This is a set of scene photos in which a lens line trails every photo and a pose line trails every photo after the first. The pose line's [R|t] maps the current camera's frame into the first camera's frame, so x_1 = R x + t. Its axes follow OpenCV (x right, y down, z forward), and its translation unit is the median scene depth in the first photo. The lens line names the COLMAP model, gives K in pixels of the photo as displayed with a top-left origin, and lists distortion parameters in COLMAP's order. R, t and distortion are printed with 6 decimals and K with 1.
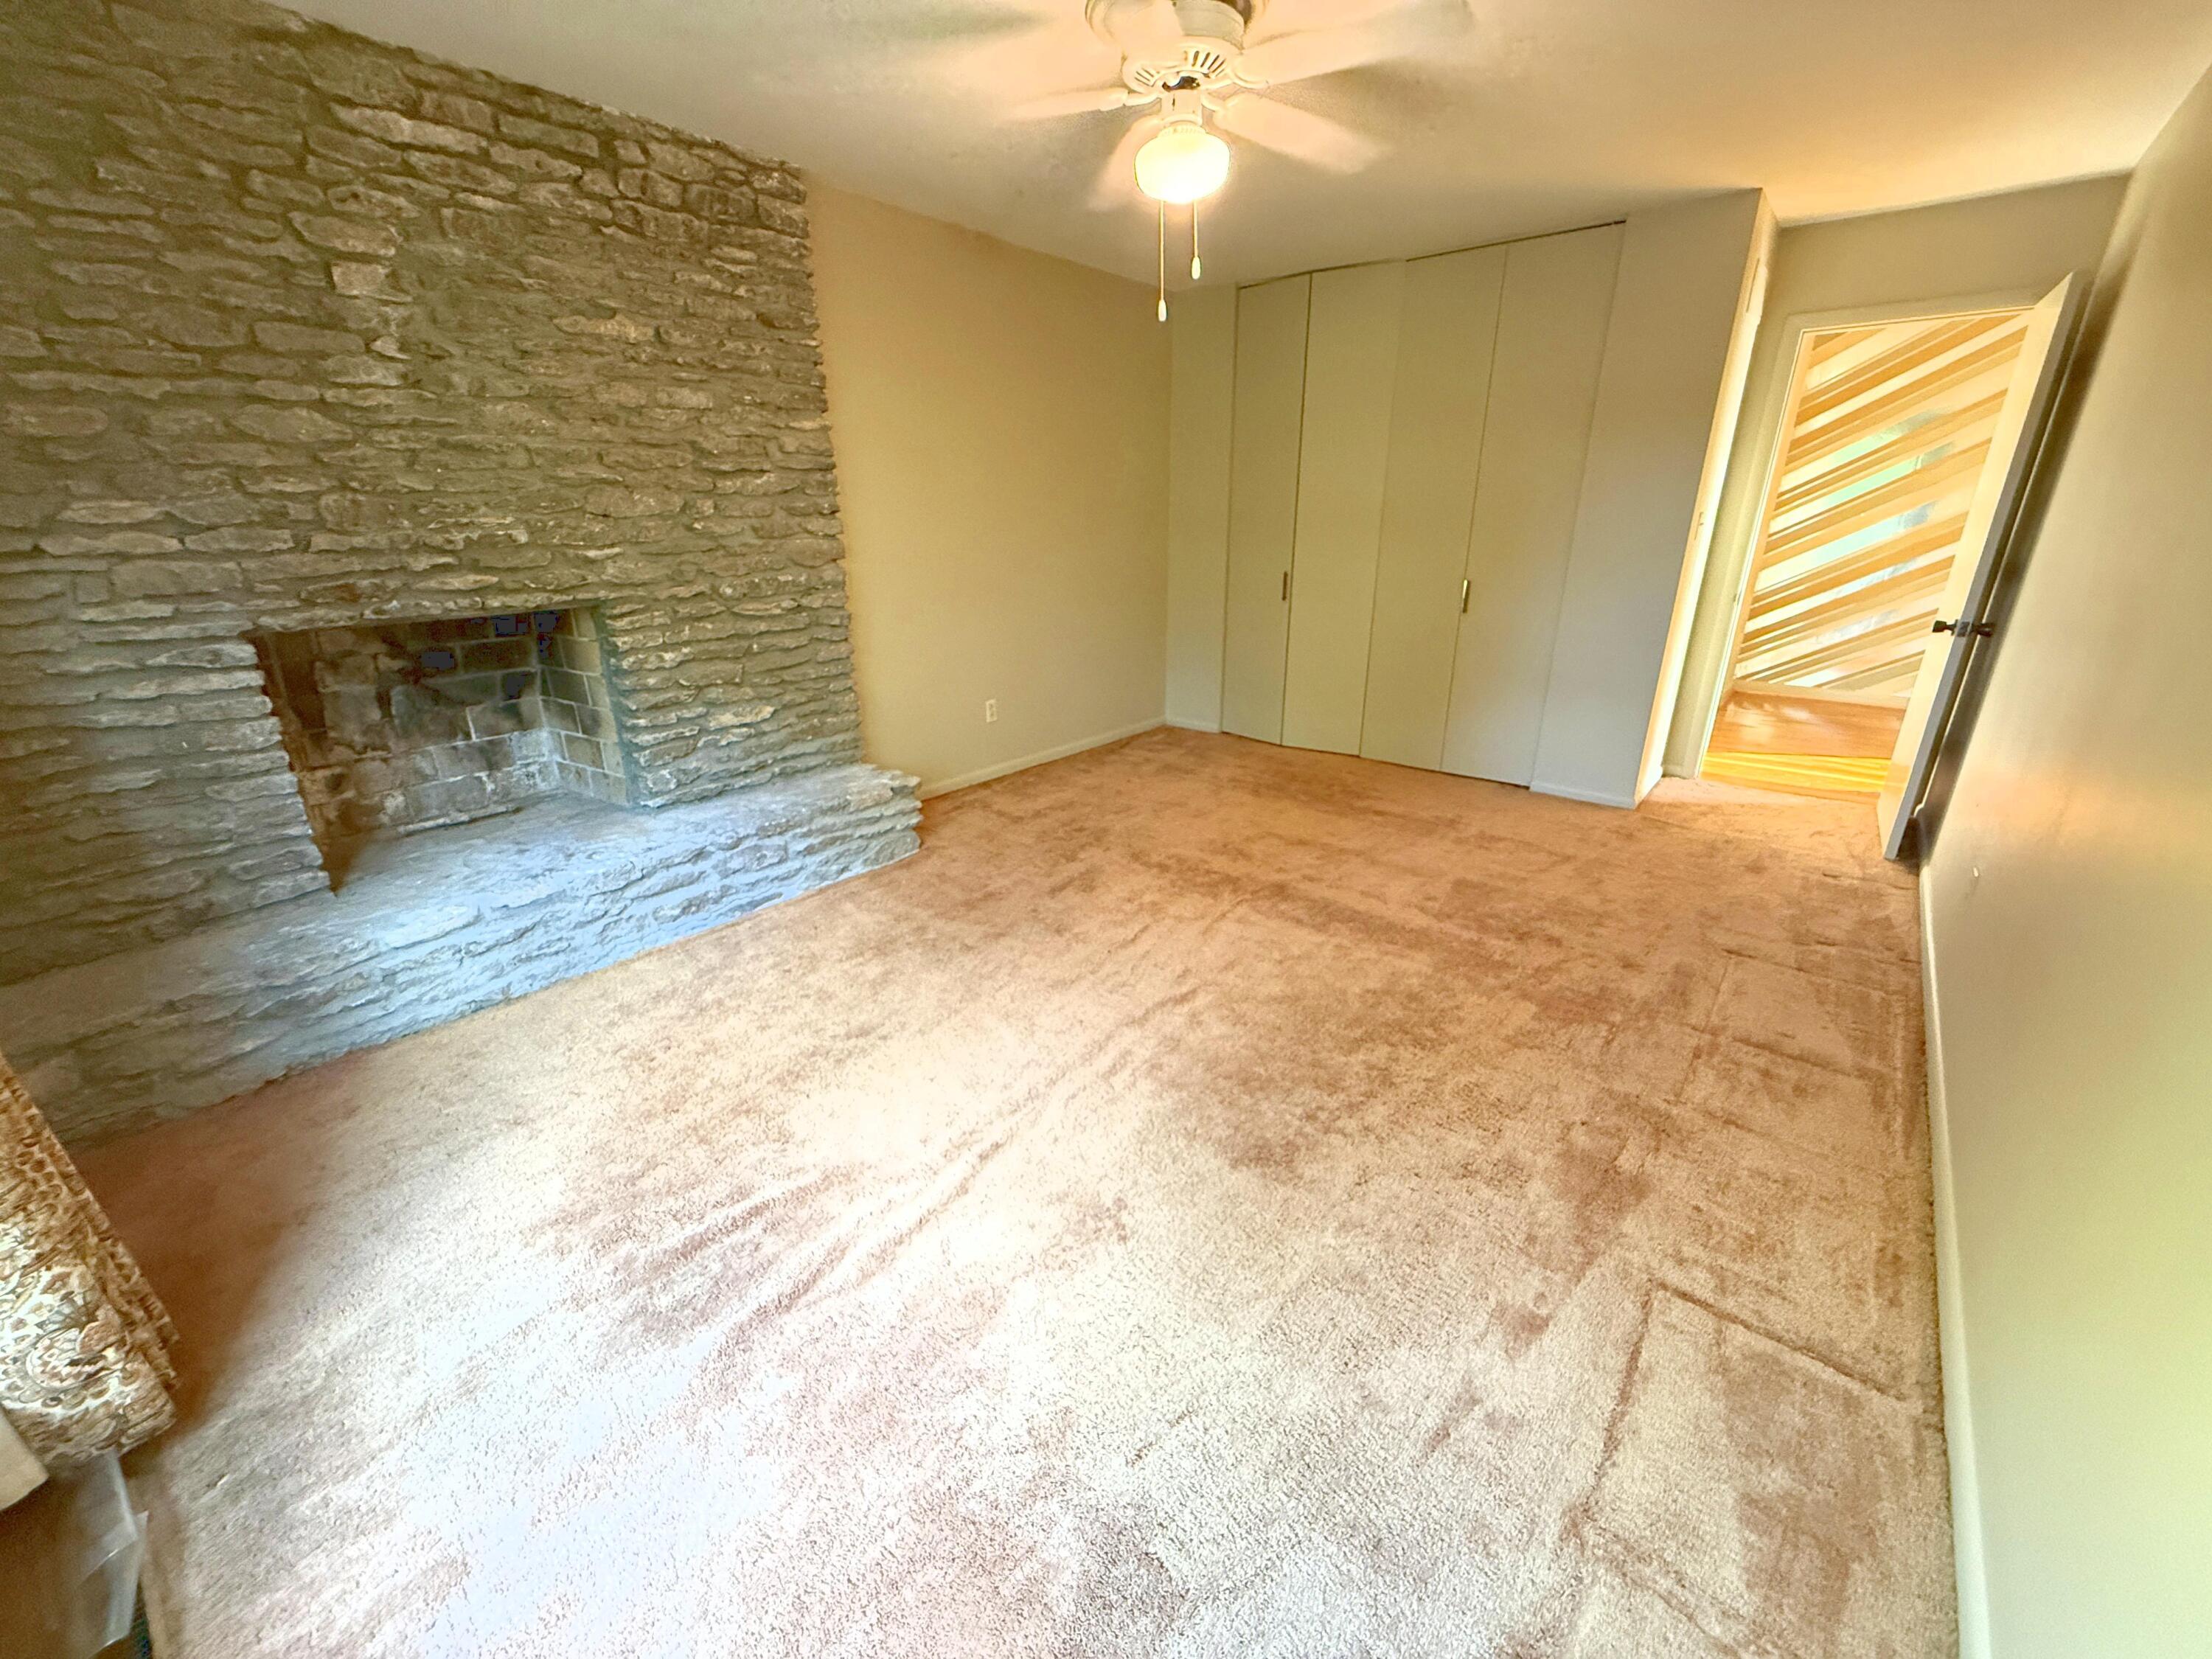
lens RADIAL K [[877.4, 0, 1101.4], [0, 877.4, 827.4], [0, 0, 1]] dist [-0.001381, -0.000144]
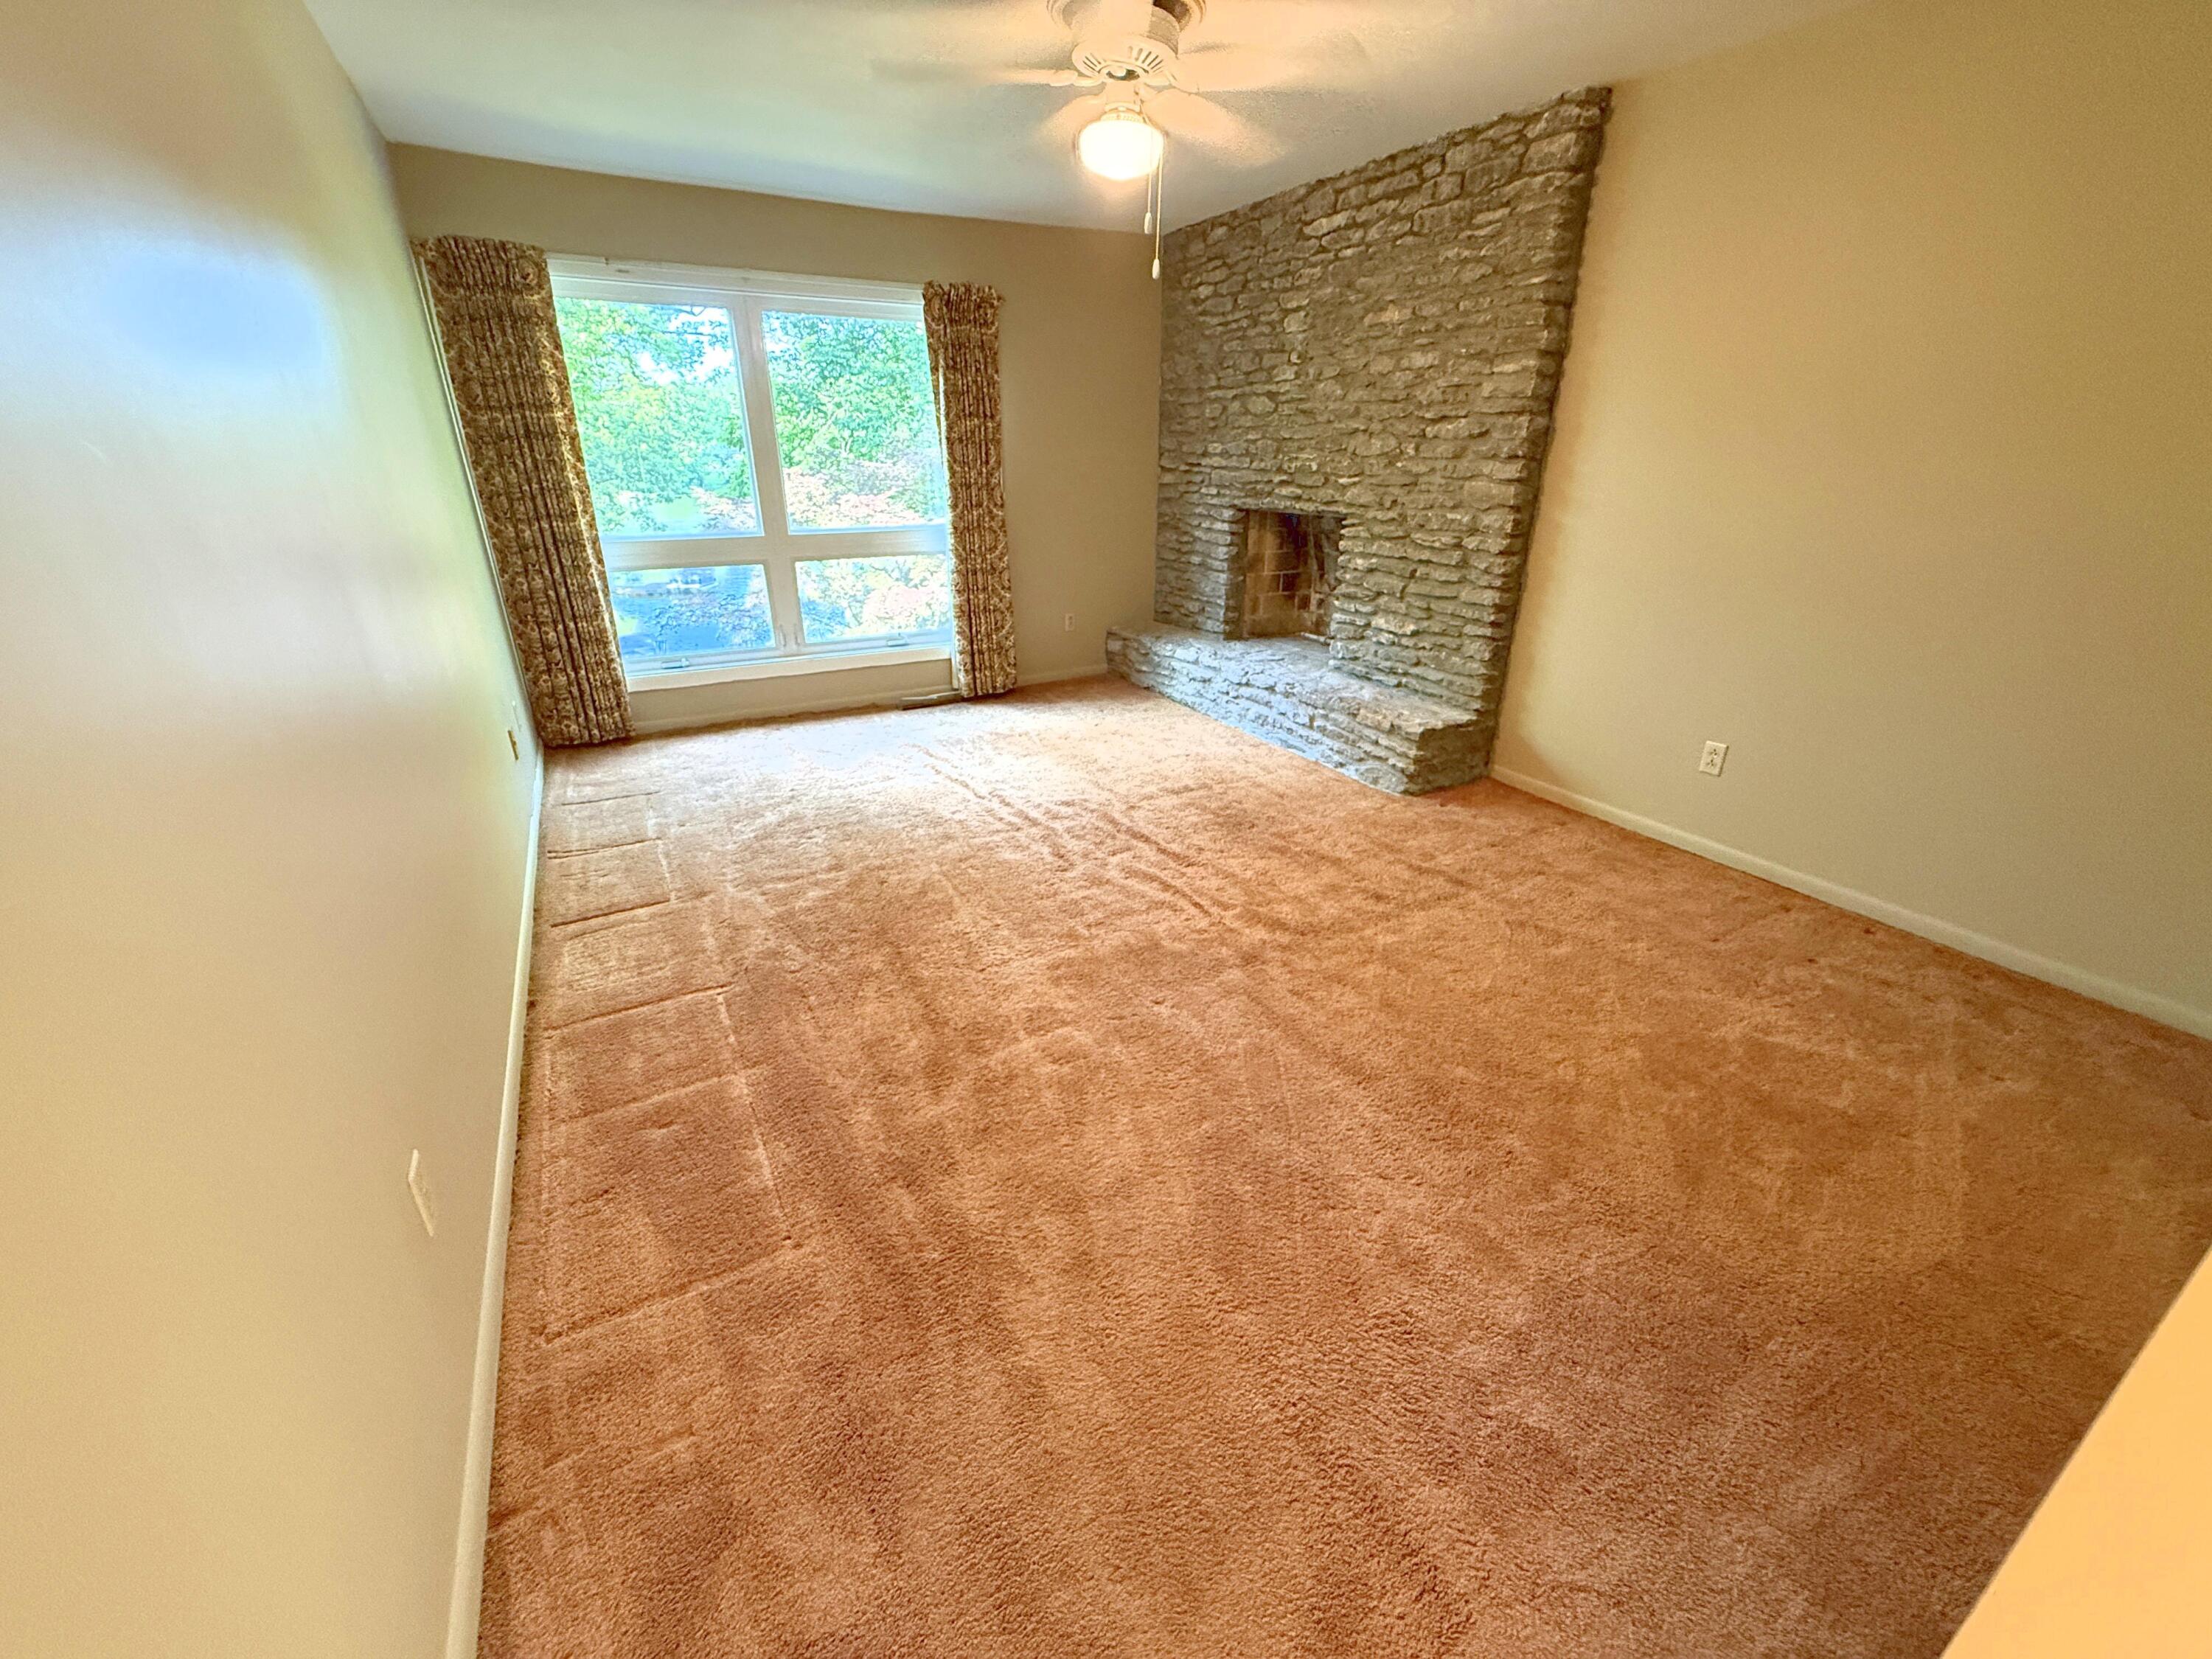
lens RADIAL K [[877.4, 0, 1100.7], [0, 877.4, 832.3], [0, 0, 1]] dist [-0.001381, -0.000144]
pose [[-0.354215, 0.379475, -0.854711, 1.026618], [-0.326633, 0.806202, 0.493304, -0.421598], [0.876266, 0.453913, -0.161620, 1.126816]]
